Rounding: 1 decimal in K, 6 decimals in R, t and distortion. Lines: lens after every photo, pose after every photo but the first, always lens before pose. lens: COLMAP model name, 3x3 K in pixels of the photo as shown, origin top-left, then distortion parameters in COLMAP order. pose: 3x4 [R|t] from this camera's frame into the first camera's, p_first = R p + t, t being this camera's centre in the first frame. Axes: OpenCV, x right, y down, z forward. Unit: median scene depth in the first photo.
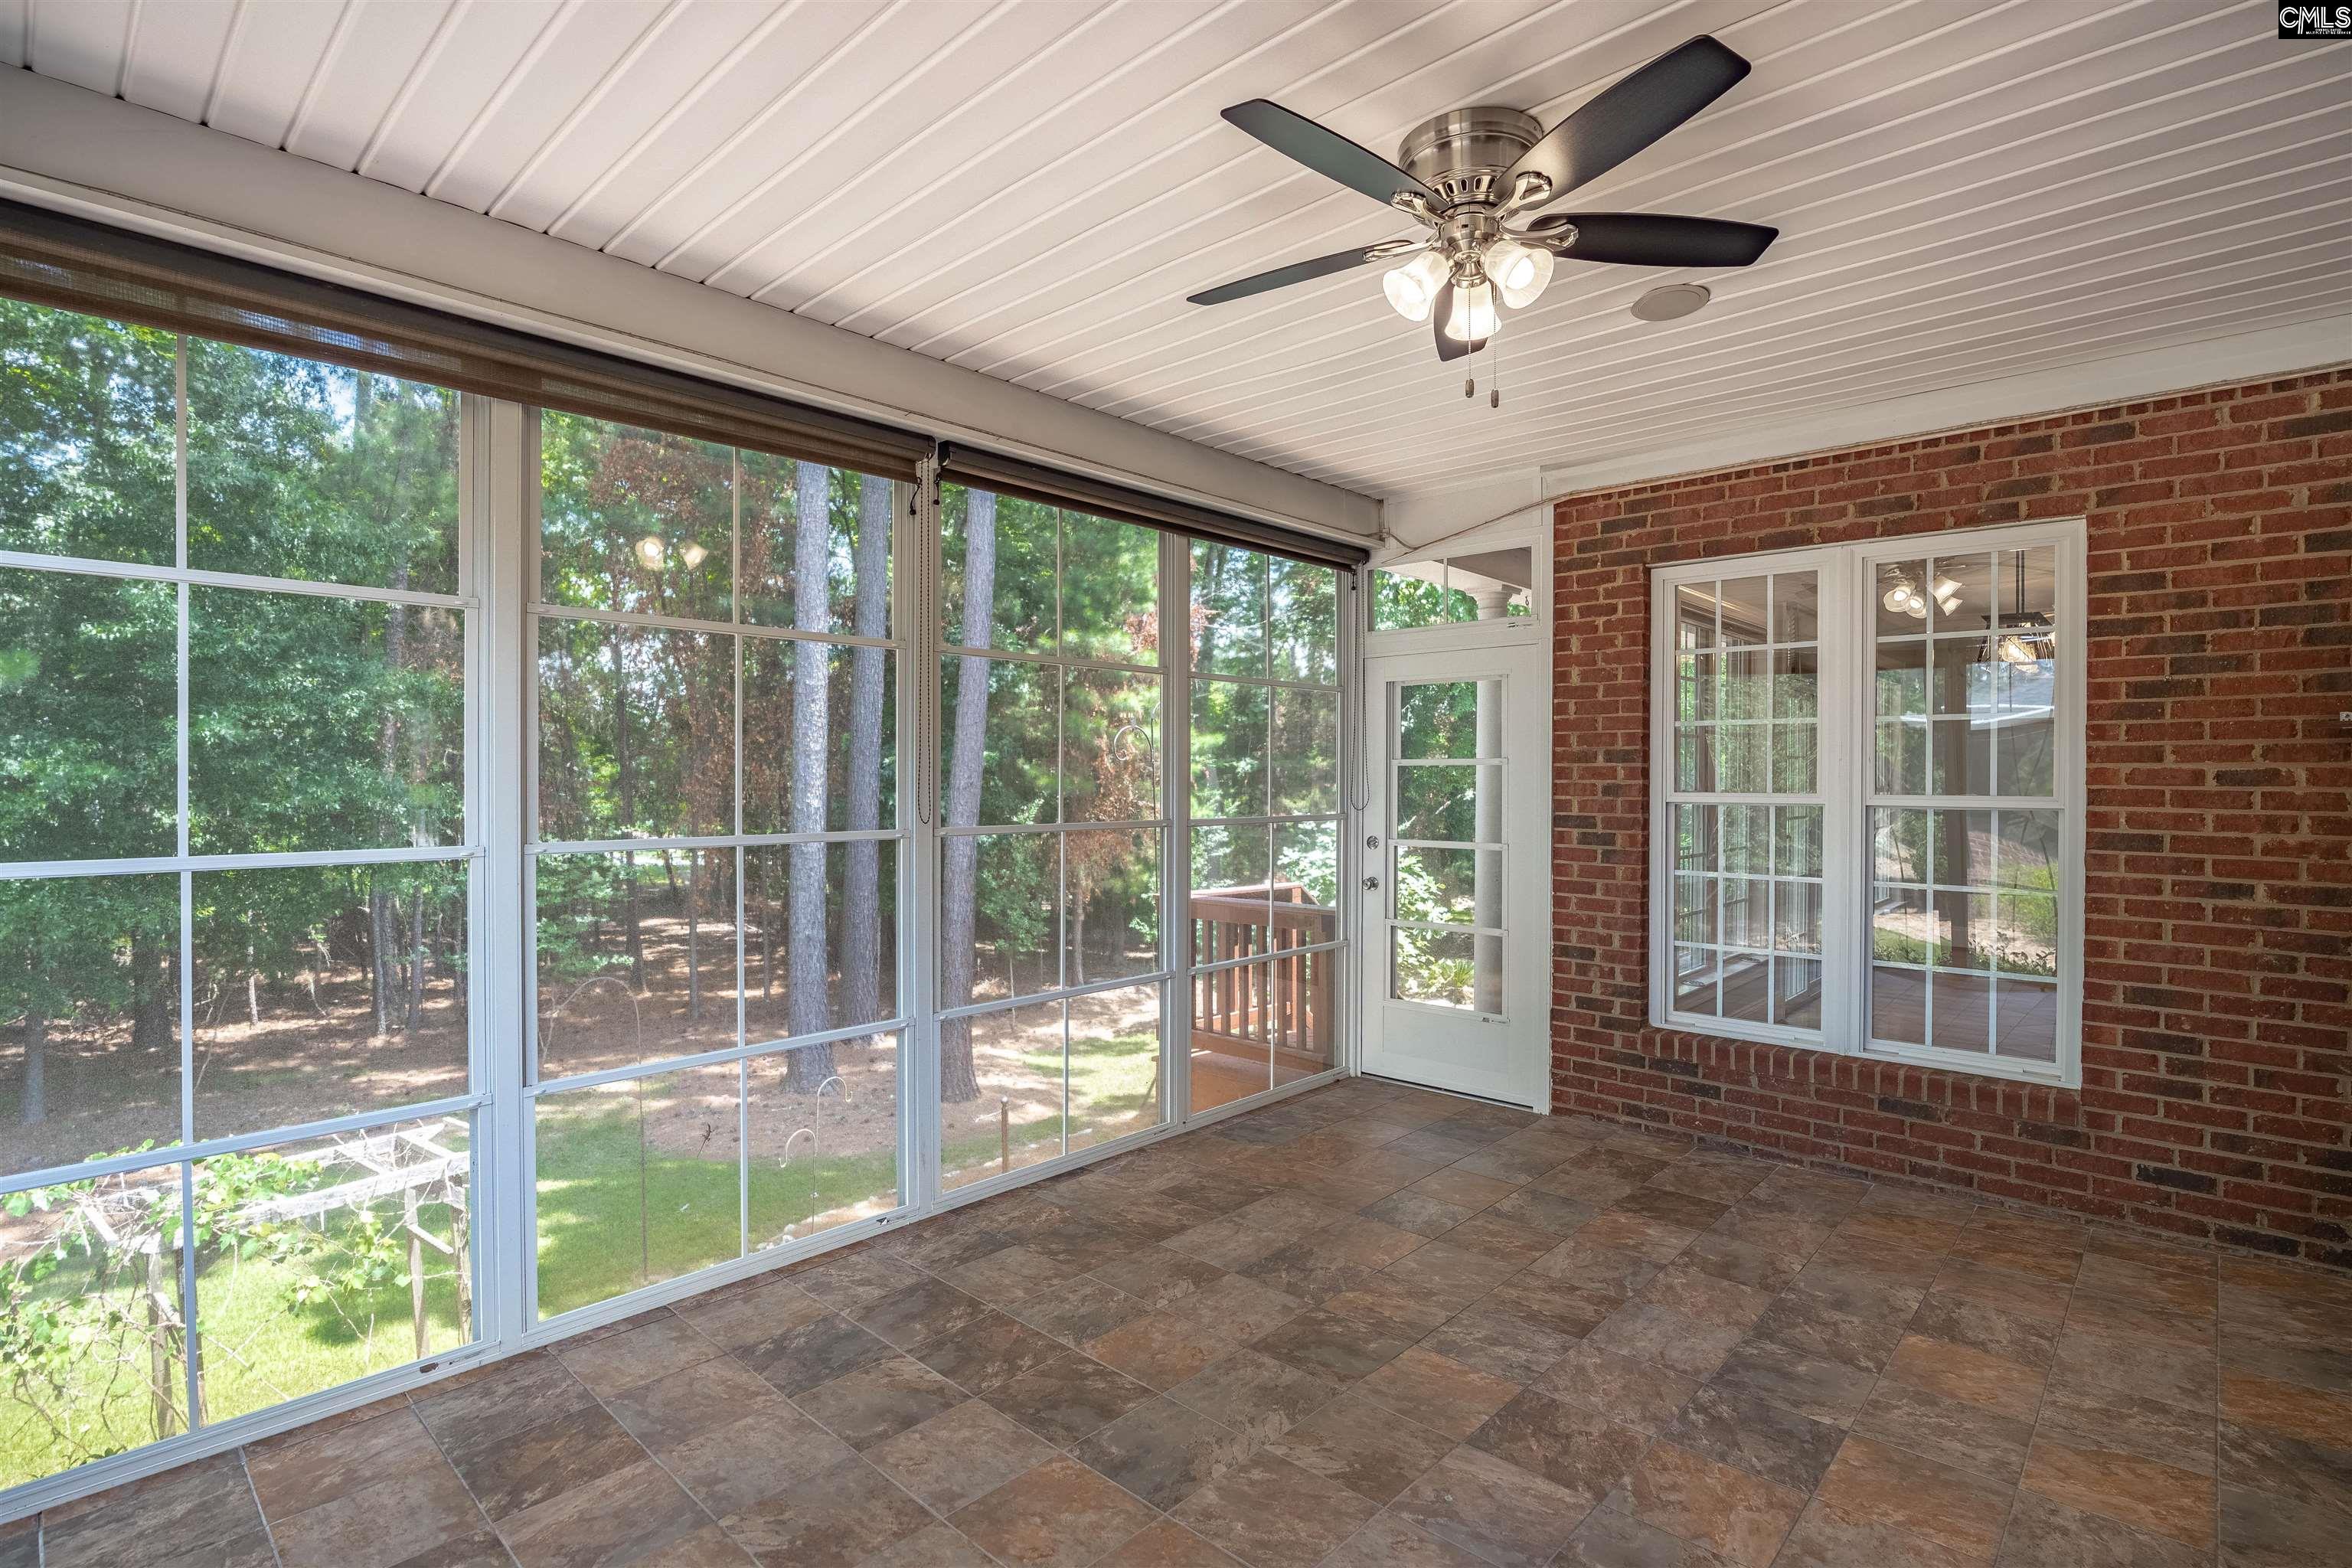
lens RADIAL K [[1113.0, 0, 1191.5], [0, 1113.0, 788.9], [0, 0, 1]] dist [-0.019548, -0.000479]
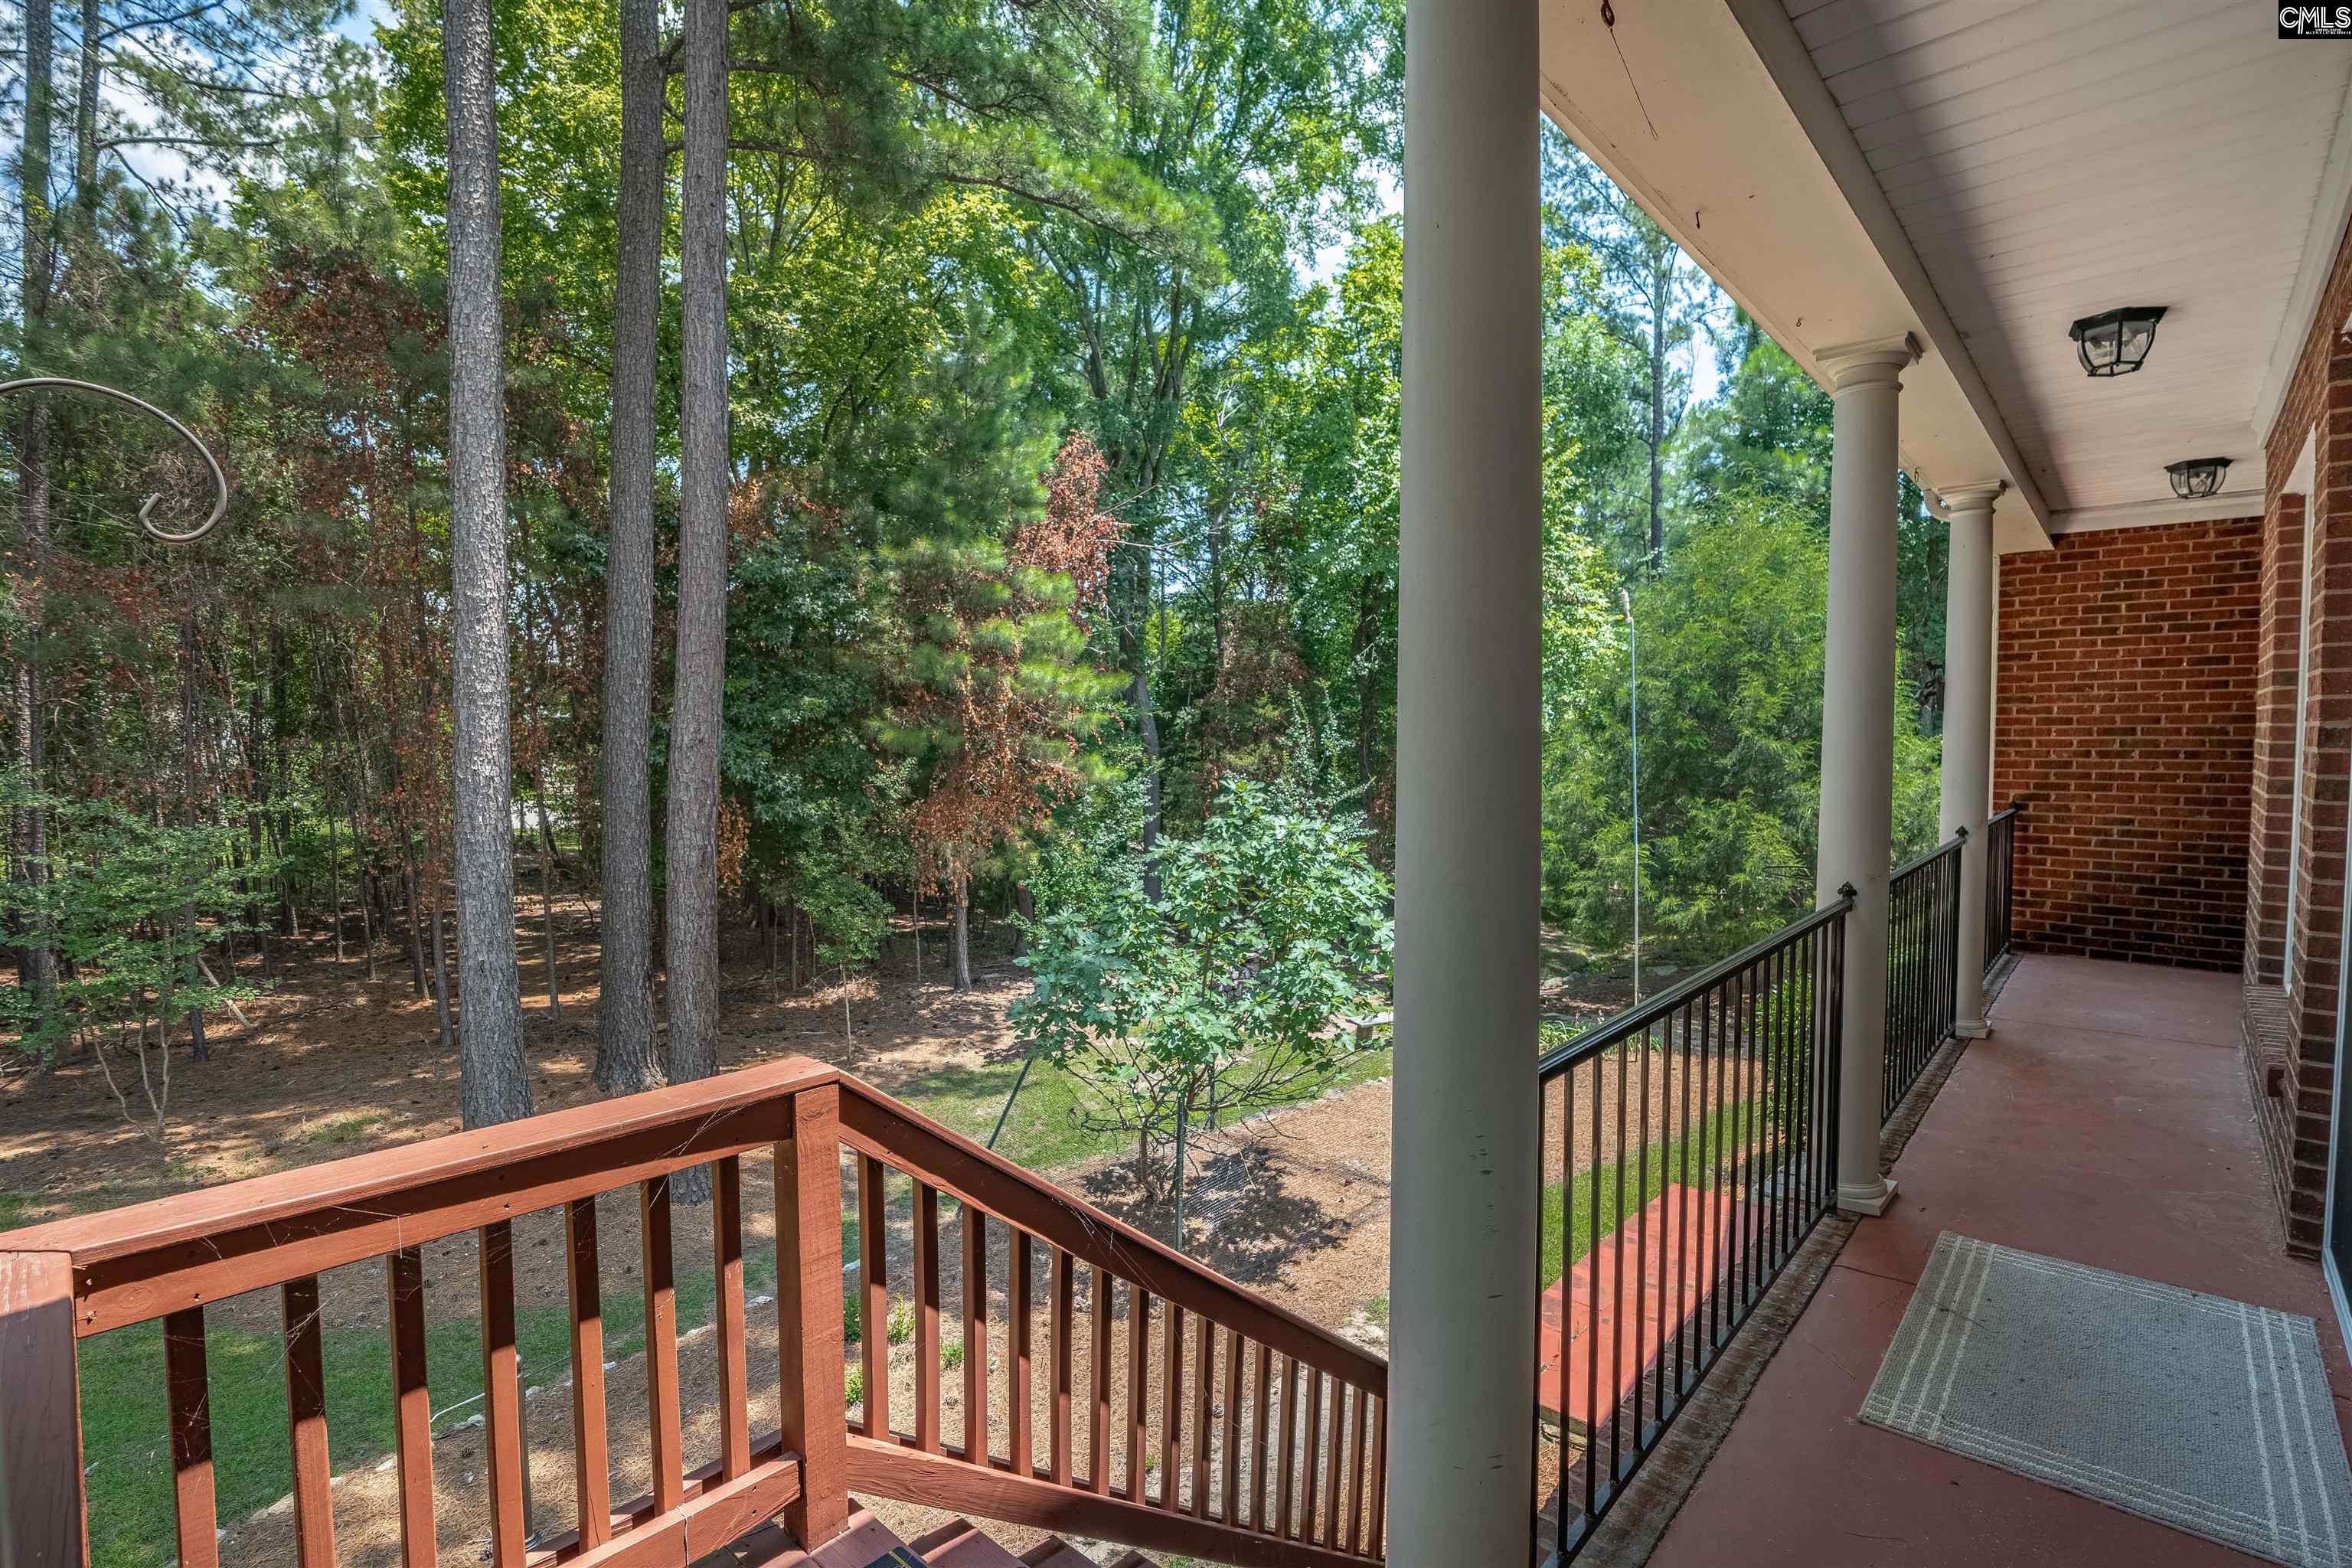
lens RADIAL K [[1113.0, 0, 1175.3], [0, 1113.0, 776.4], [0, 0, 1]] dist [-0.019548, -0.000479]
pose [[0.999976, -0.006570, 0.002292, 0.062578], [0.006495, 0.999488, 0.031339, -0.001662], [-0.002496, -0.031324, 0.999506, 0.225554]]
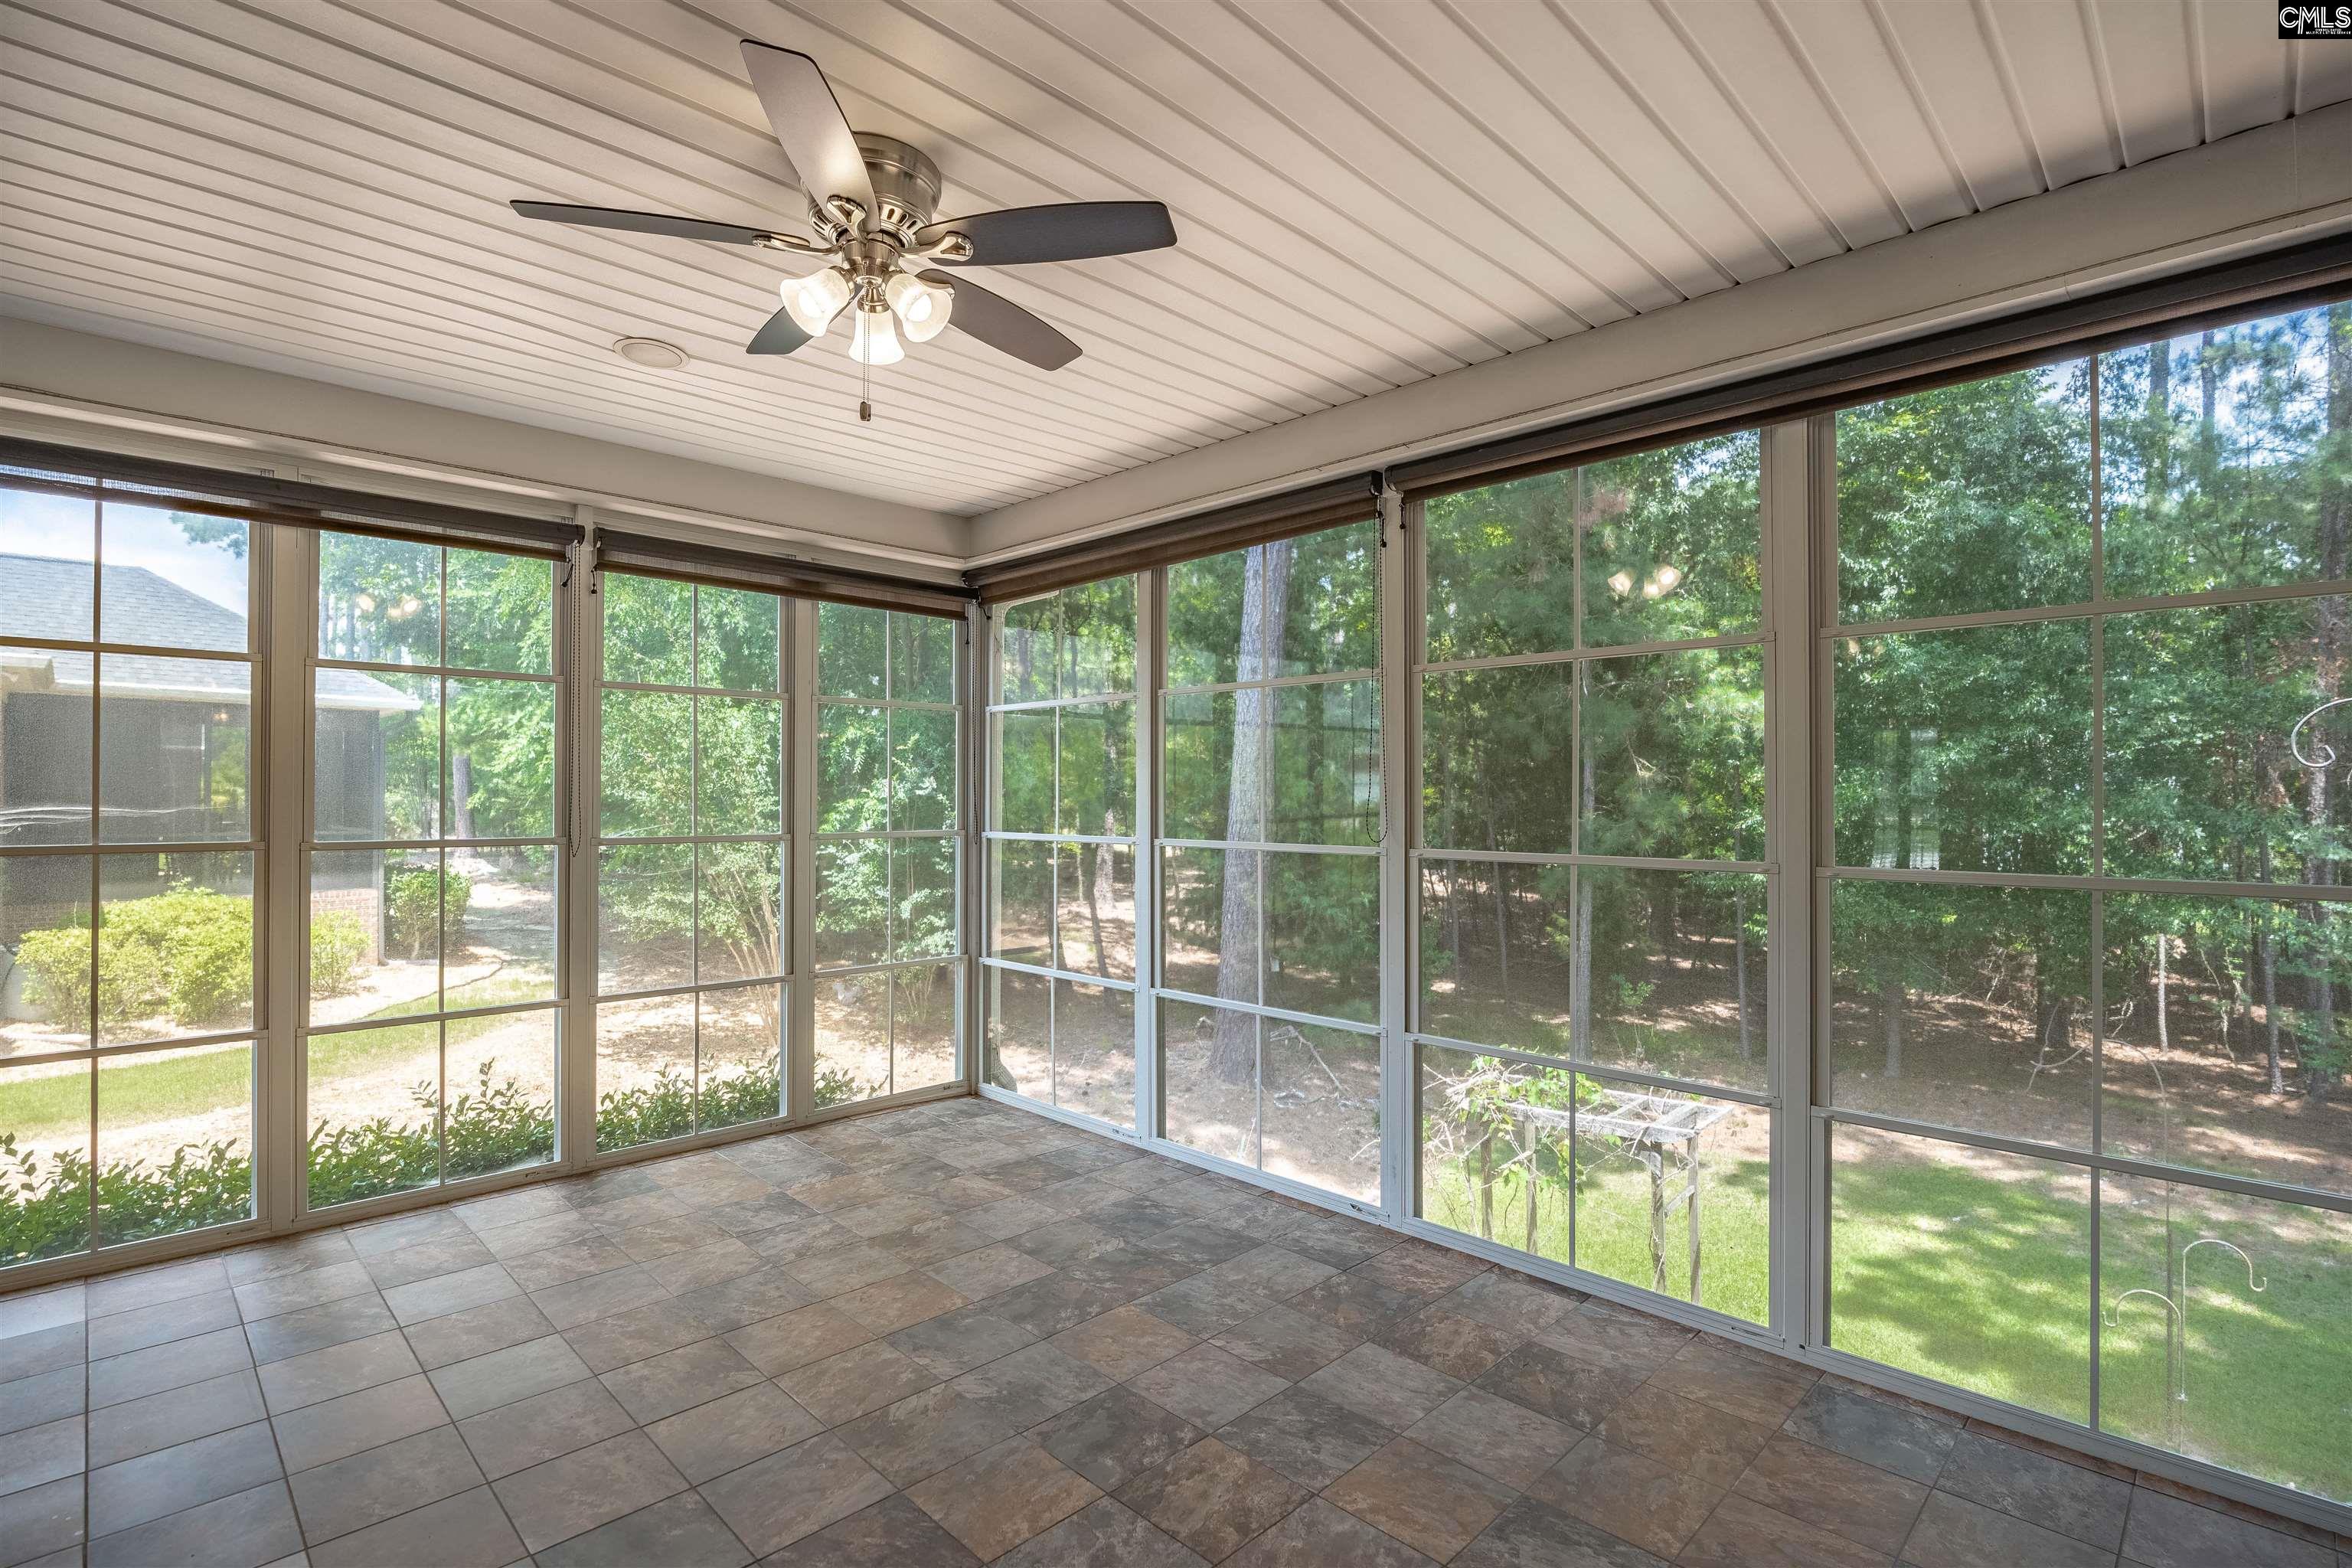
lens RADIAL K [[1113.0, 0, 1188.0], [0, 1113.0, 782.8], [0, 0, 1]] dist [-0.019548, -0.000479]
pose [[-0.032875, -0.014496, -0.999354, 0.707240], [-0.010696, 0.999843, -0.014151, -0.006746], [0.999402, 0.010224, -0.033025, 0.750530]]
